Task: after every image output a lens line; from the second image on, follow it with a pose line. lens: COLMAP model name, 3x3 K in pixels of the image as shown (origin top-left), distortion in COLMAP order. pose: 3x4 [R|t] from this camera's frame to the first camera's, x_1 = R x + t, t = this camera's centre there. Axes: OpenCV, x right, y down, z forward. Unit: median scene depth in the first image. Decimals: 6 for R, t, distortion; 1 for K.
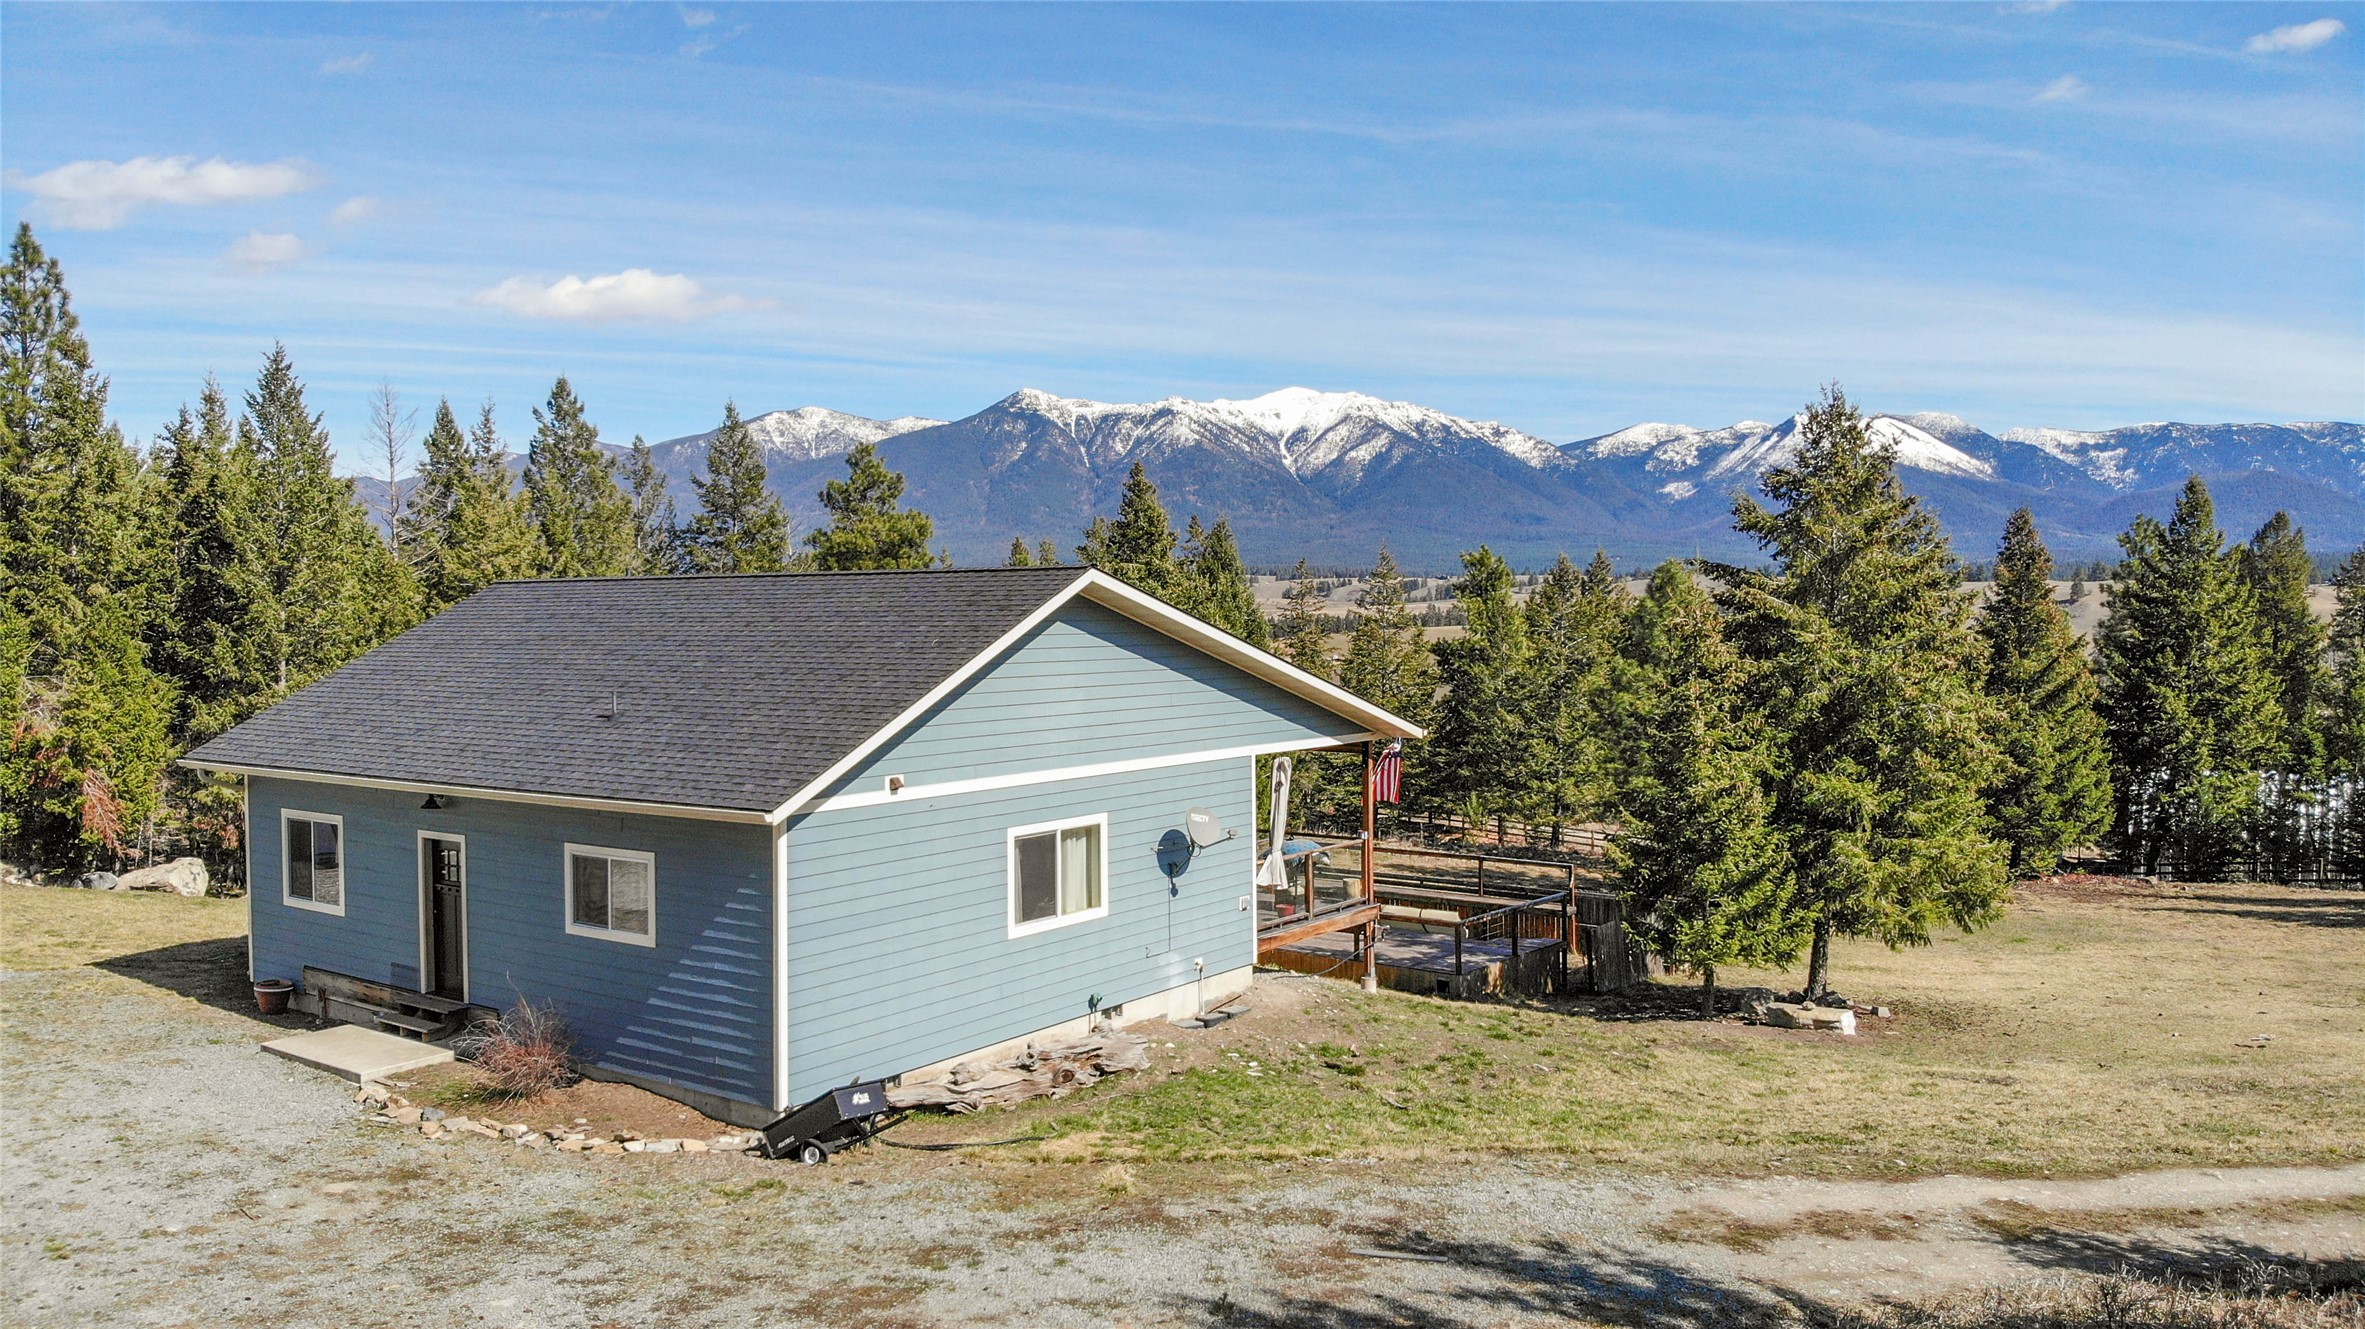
lens RADIAL K [[1742.5, 0, 1202.1], [0, 1742.5, 671.3], [0, 0, 1]] dist [0.113081, -0.233050]
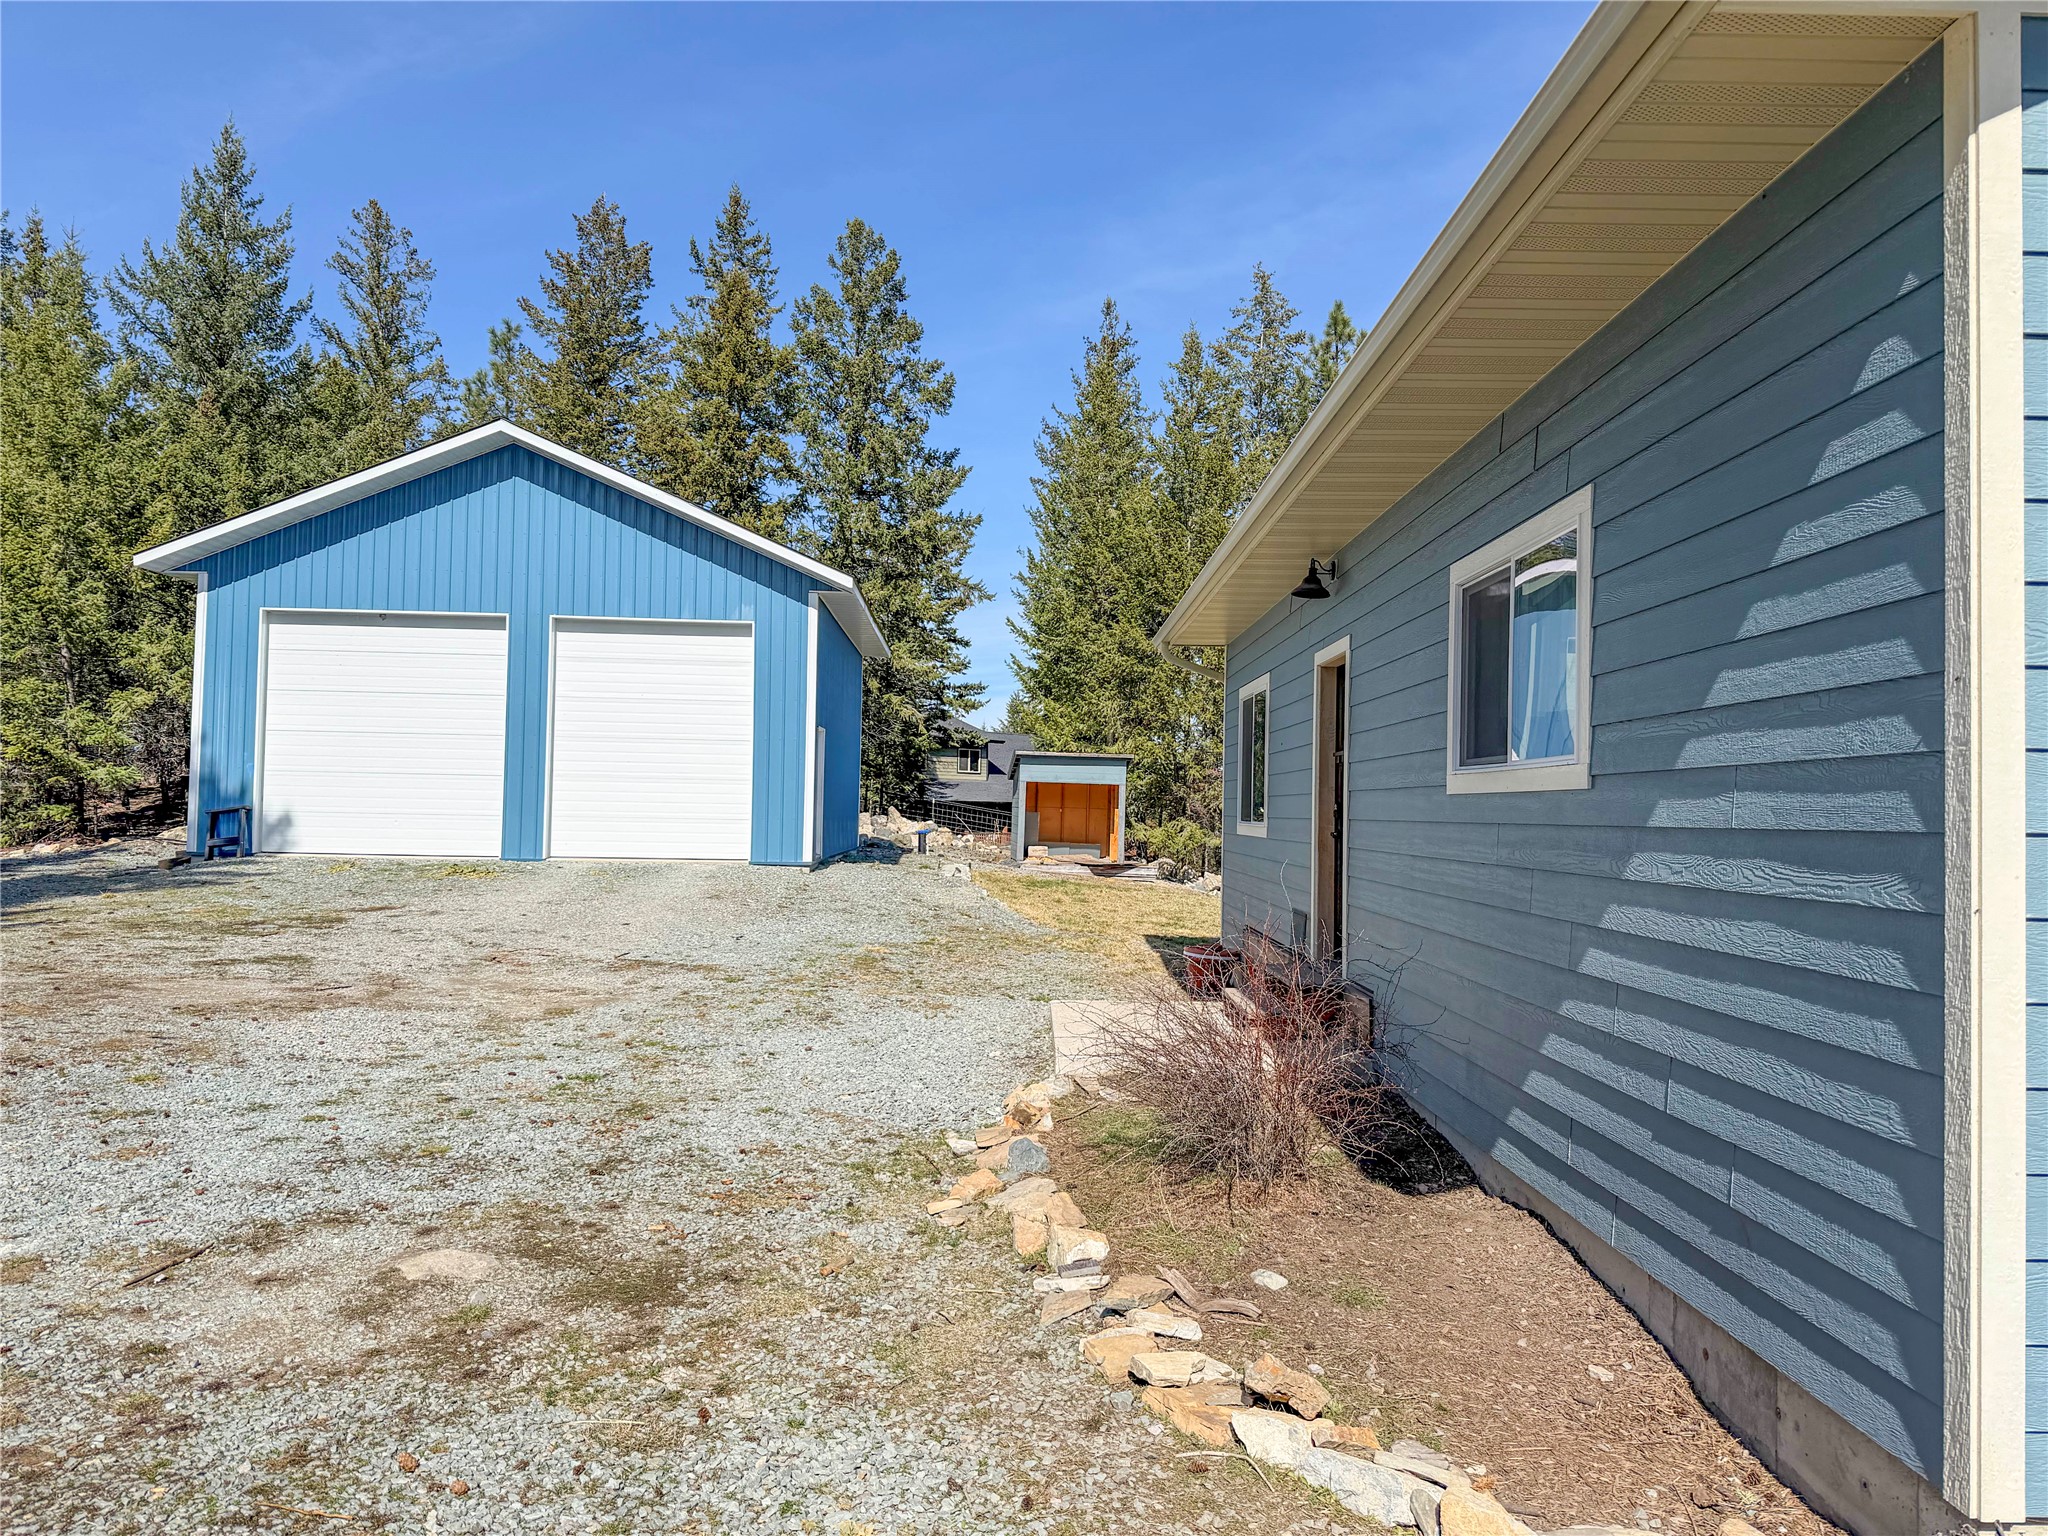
lens RADIAL K [[1412.9, 0, 1024.7], [0, 1412.9, 795.2], [0, 0, 1]] dist [0.072741, -0.118949]
pose [[0.582783, 0.011088, -0.812552, -0.130765], [-0.055821, 0.998091, -0.026417, 0.132976], [0.810708, 0.060753, 0.582289, 0.604507]]
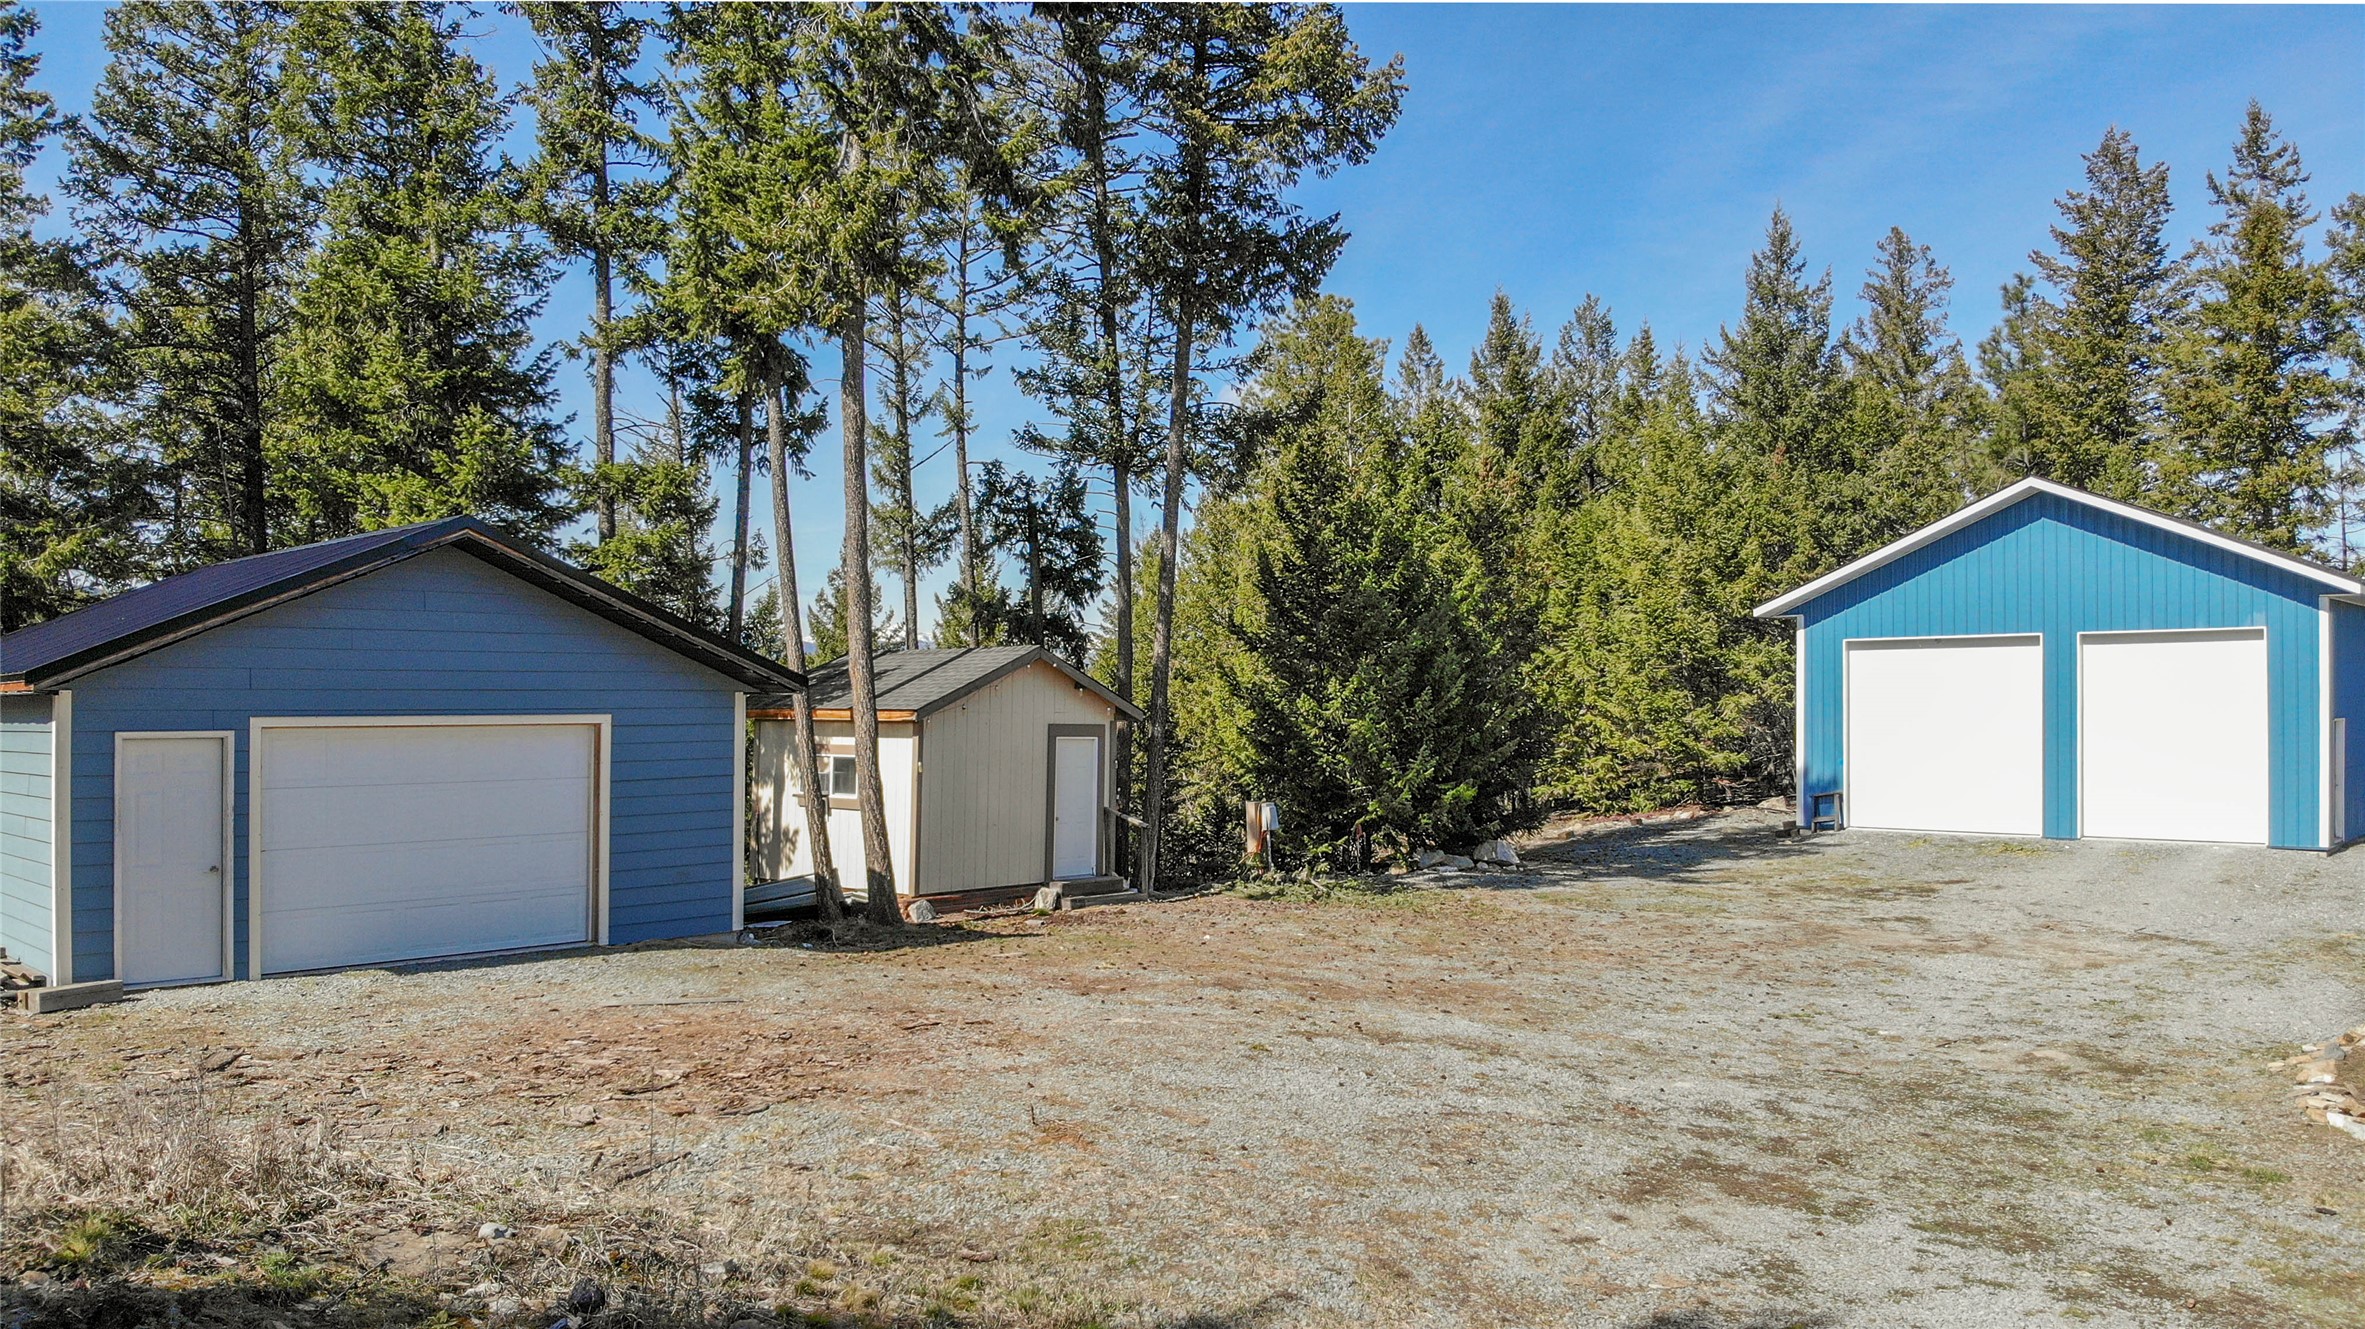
lens RADIAL K [[1729.7, 0, 1189.4], [0, 1729.7, 676.3], [0, 0, 1]] dist [0.070972, -0.188650]
pose [[-0.172014, -0.006274, -0.985075, 0.327117], [-0.030175, 0.999544, -0.001097, 0.071136], [0.984632, 0.029536, -0.172124, 0.459116]]
